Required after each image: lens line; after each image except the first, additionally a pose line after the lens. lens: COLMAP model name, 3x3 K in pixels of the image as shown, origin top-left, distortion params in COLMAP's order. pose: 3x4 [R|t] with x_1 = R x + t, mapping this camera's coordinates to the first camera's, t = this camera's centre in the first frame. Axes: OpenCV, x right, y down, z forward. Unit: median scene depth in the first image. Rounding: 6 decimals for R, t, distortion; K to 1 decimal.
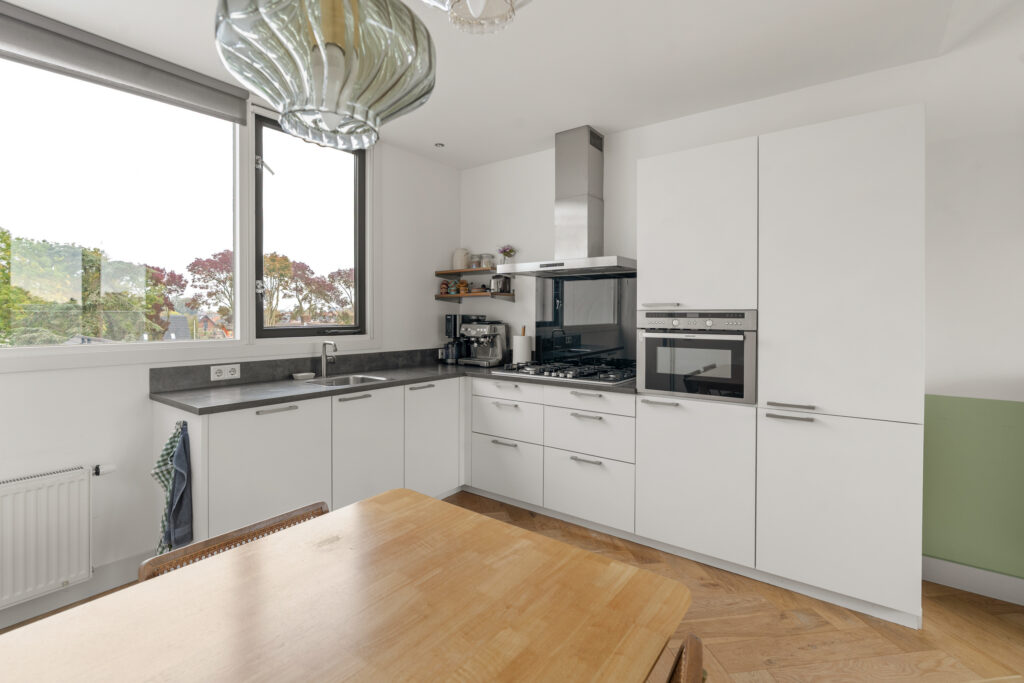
lens RADIAL K [[469.4, 0, 504.9], [0, 469.4, 319.6], [0, 0, 1]] dist [-0.005111, 0.000139]
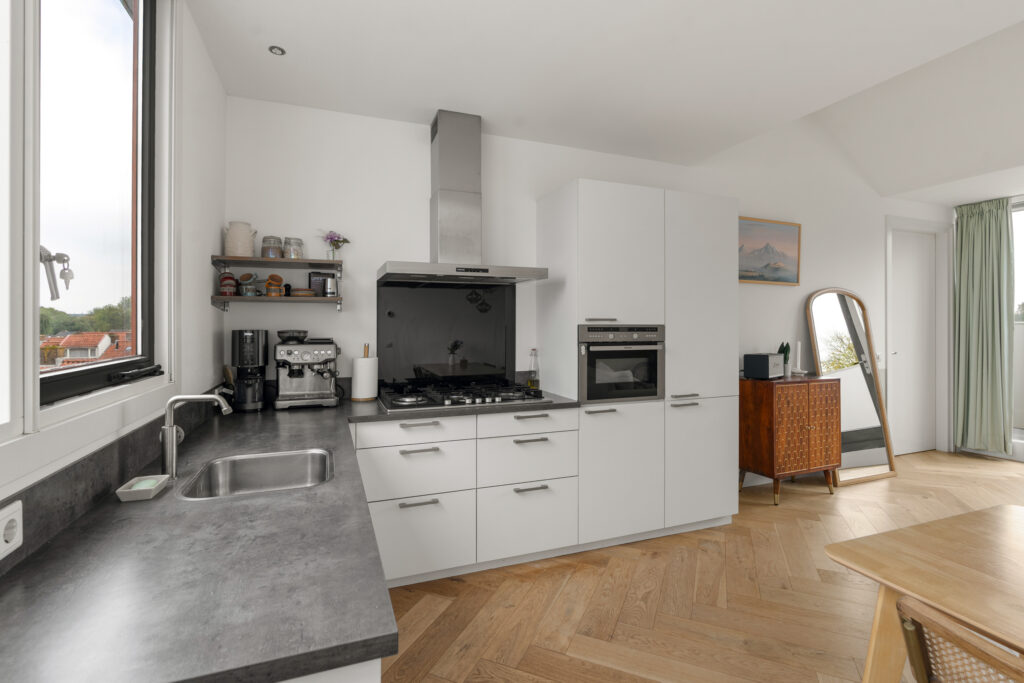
lens RADIAL K [[474.8, 0, 510.5], [0, 474.8, 327.2], [0, 0, 1]] dist [-0.007617, 0.001322]
pose [[0.528027, -0.004548, 0.849215, -0.572053], [0.009507, 0.999955, -0.000555, -0.013437], [-0.849174, 0.008366, 0.528046, 0.489429]]
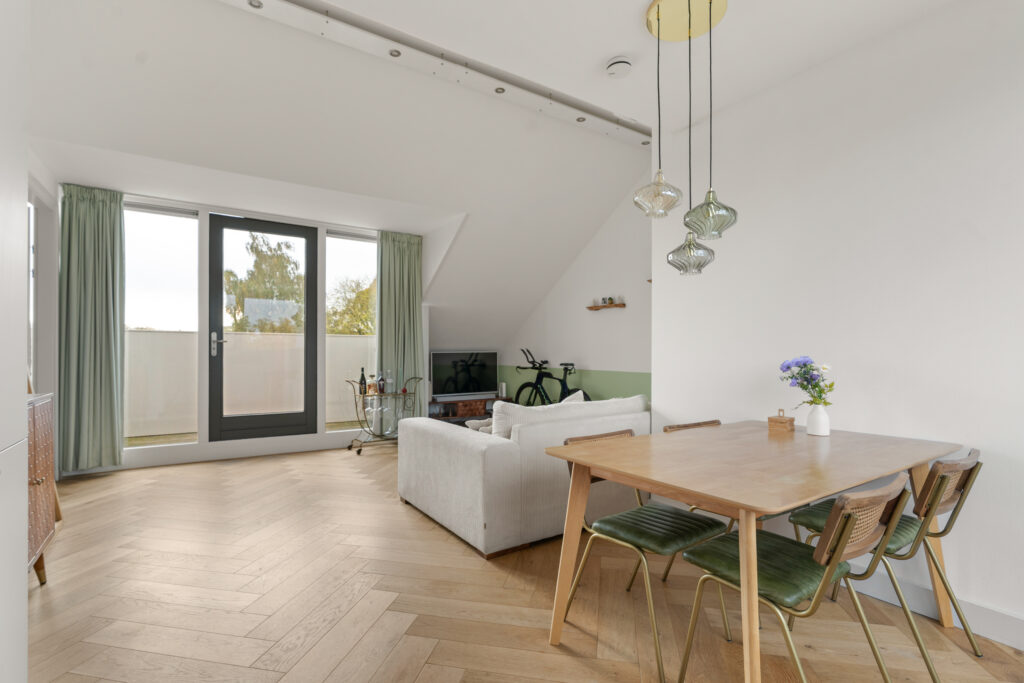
lens RADIAL K [[477.3, 0, 513.4], [0, 477.3, 354.3], [0, 0, 1]] dist [-0.004523, 0.000534]
pose [[-0.942734, -0.008619, 0.333435, -0.050531], [-0.004923, 0.999917, 0.011928, 0.050331], [-0.333510, 0.009604, -0.942698, 0.891844]]
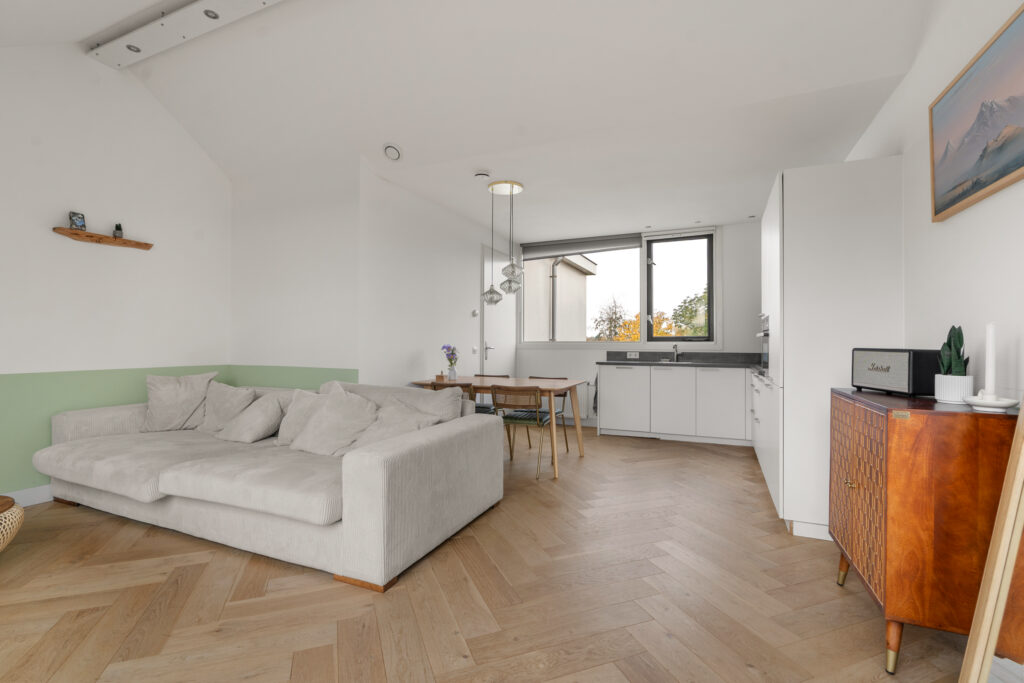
lens RADIAL K [[462.8, 0, 507.5], [0, 462.8, 339.2], [0, 0, 1]] dist [-0.010951, 0.005907]
pose [[0.215720, -0.011777, -0.976384, 1.316619], [-0.011732, 0.999824, -0.014651, 0.062943], [0.976385, 0.014616, 0.215544, -0.101478]]
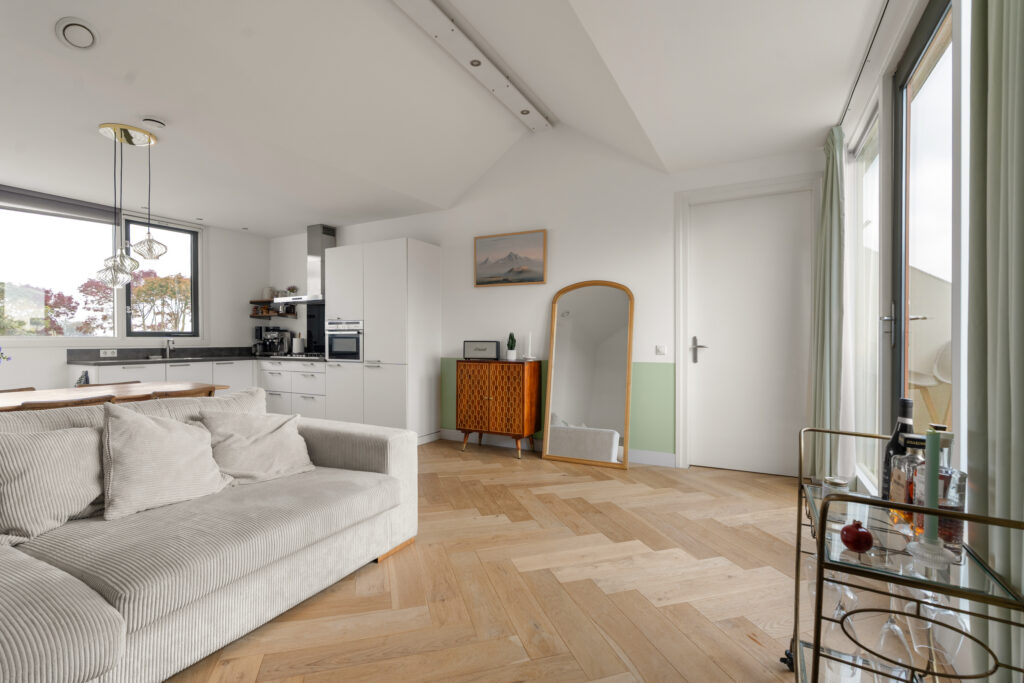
lens RADIAL K [[473.8, 0, 501.6], [0, 473.8, 346.0], [0, 0, 1]] dist [-0.006084, 0.000320]
pose [[0.990798, -0.007146, 0.135163, 0.651557], [0.006456, 0.999964, 0.005540, 0.069824], [-0.135197, -0.004617, 0.990808, -1.001991]]
